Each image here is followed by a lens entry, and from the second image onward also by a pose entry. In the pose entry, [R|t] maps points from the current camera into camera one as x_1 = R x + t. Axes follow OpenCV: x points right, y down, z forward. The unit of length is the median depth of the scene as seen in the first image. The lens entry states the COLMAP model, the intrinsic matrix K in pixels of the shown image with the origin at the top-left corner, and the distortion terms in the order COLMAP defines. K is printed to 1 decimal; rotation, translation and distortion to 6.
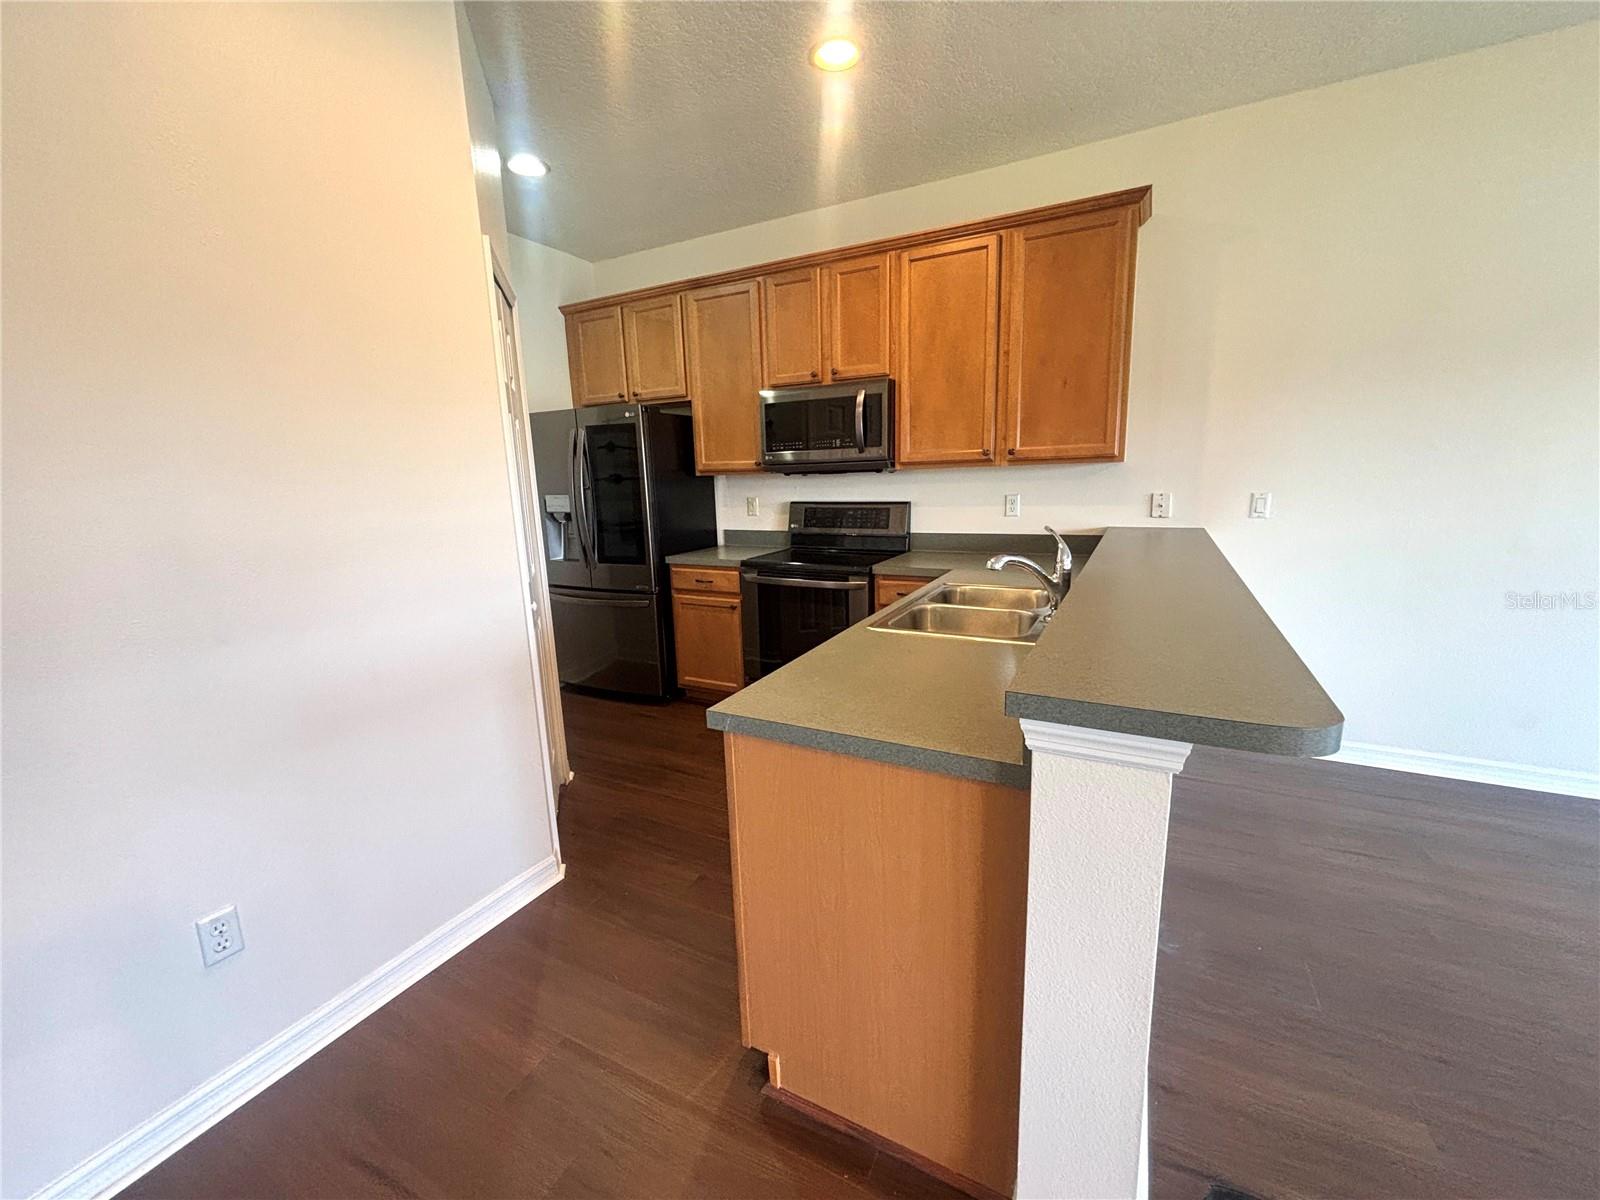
lens RADIAL K [[650.2, 0, 804.6], [0, 650.2, 601.9], [0, 0, 1]] dist [0.004154, -0.000409]
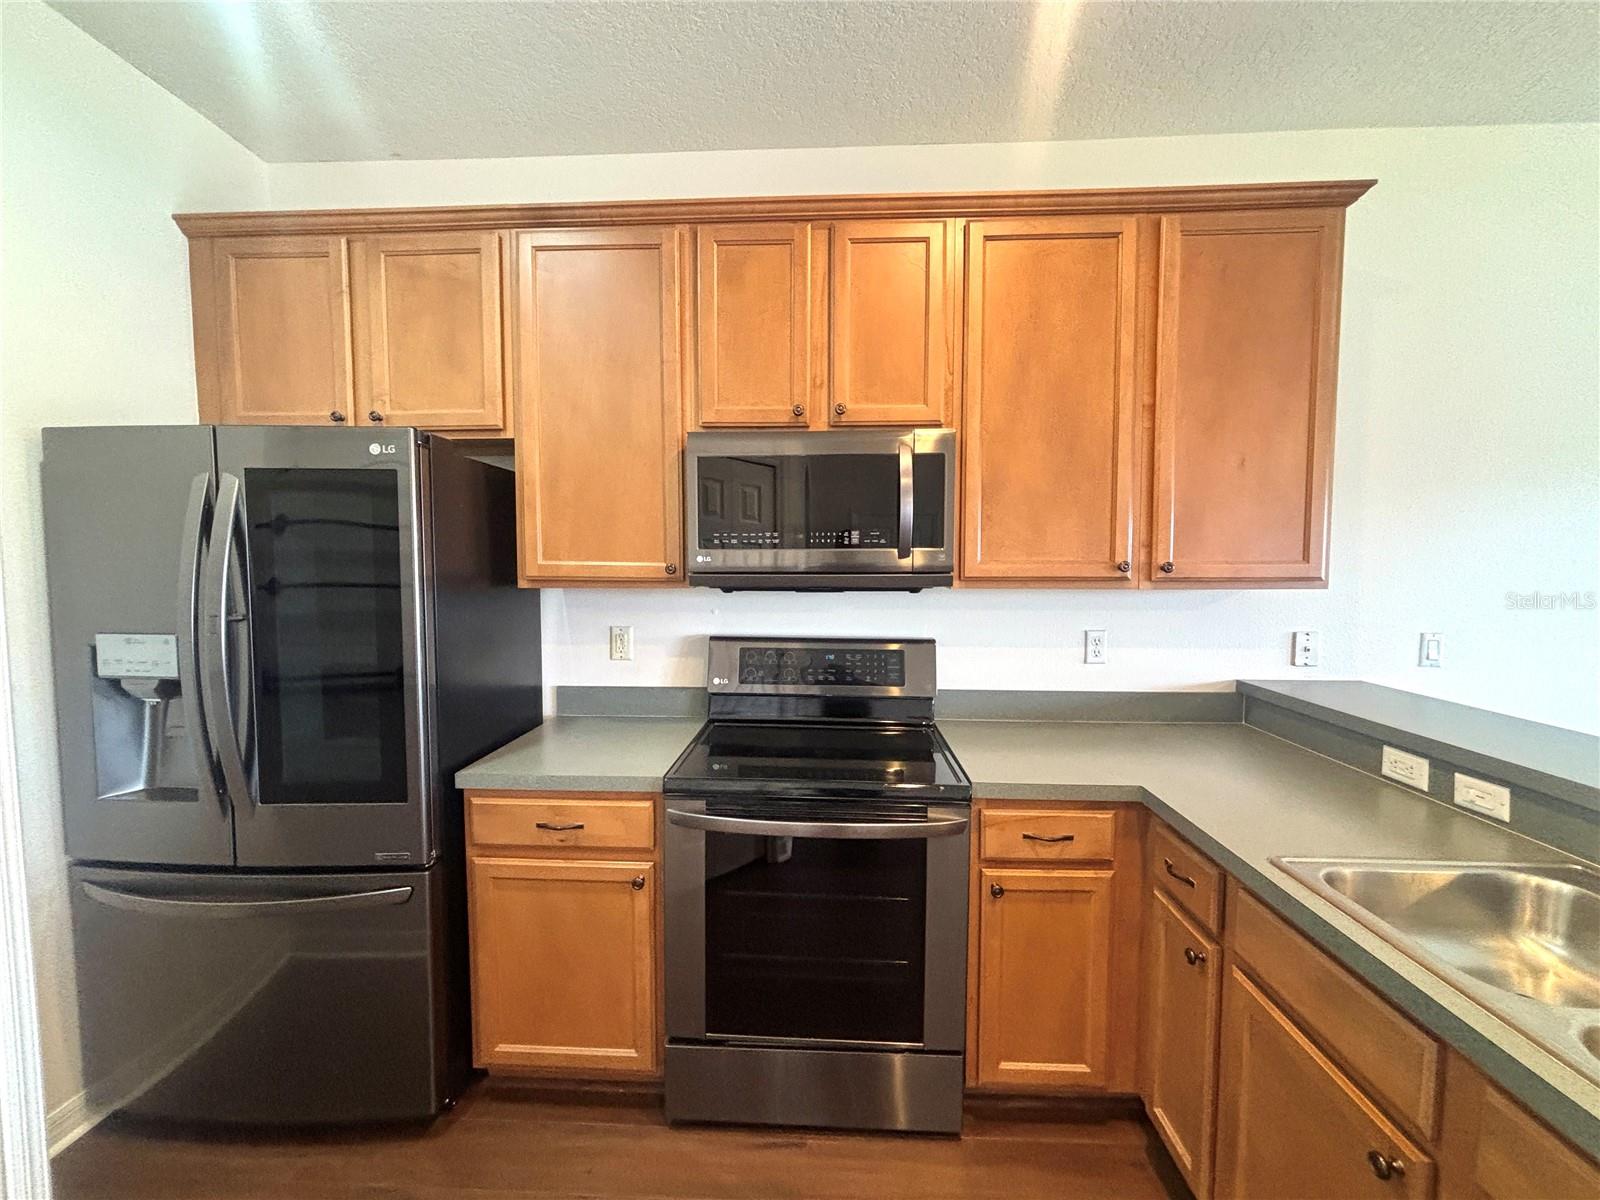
lens RADIAL K [[650.2, 0, 797.8], [0, 650.2, 591.0], [0, 0, 1]] dist [0.004154, -0.000409]
pose [[0.908011, 0.009874, 0.418830, -0.193311], [0.054386, 0.988485, -0.141210, -0.118078], [-0.415401, 0.150999, 0.897018, 0.502507]]
